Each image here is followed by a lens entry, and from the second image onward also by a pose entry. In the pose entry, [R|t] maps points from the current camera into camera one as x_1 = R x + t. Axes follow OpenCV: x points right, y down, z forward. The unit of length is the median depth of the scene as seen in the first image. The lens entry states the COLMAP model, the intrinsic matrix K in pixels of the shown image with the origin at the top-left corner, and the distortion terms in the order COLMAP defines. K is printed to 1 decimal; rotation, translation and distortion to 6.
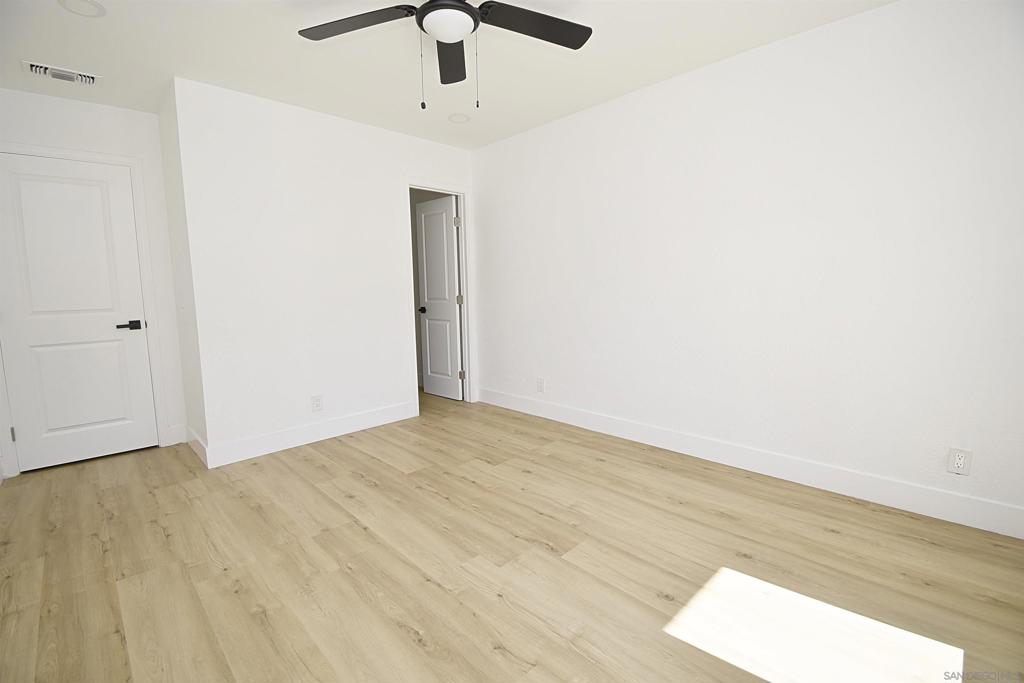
lens RADIAL K [[447.4, 0, 515.2], [0, 447.4, 336.6], [0, 0, 1]] dist [0.019530, -0.023866]
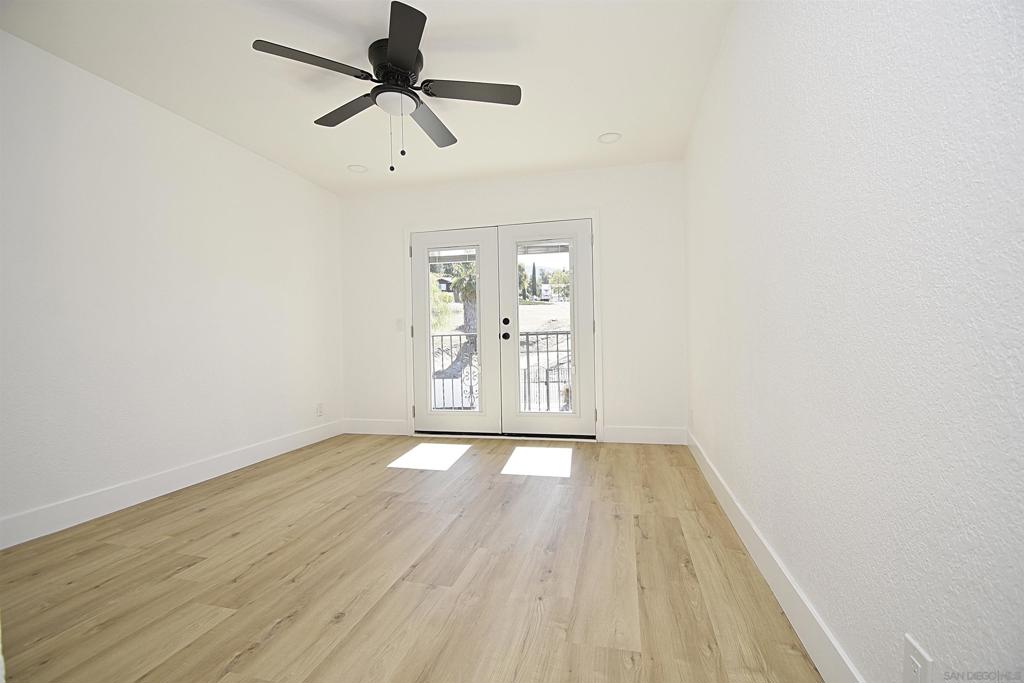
lens RADIAL K [[447.4, 0, 515.2], [0, 447.4, 336.6], [0, 0, 1]] dist [0.019530, -0.023866]
pose [[-0.531182, 0.032594, 0.846630, -1.111621], [0.119776, 0.992113, 0.036953, -0.018951], [-0.838748, 0.121035, -0.530897, 1.165934]]
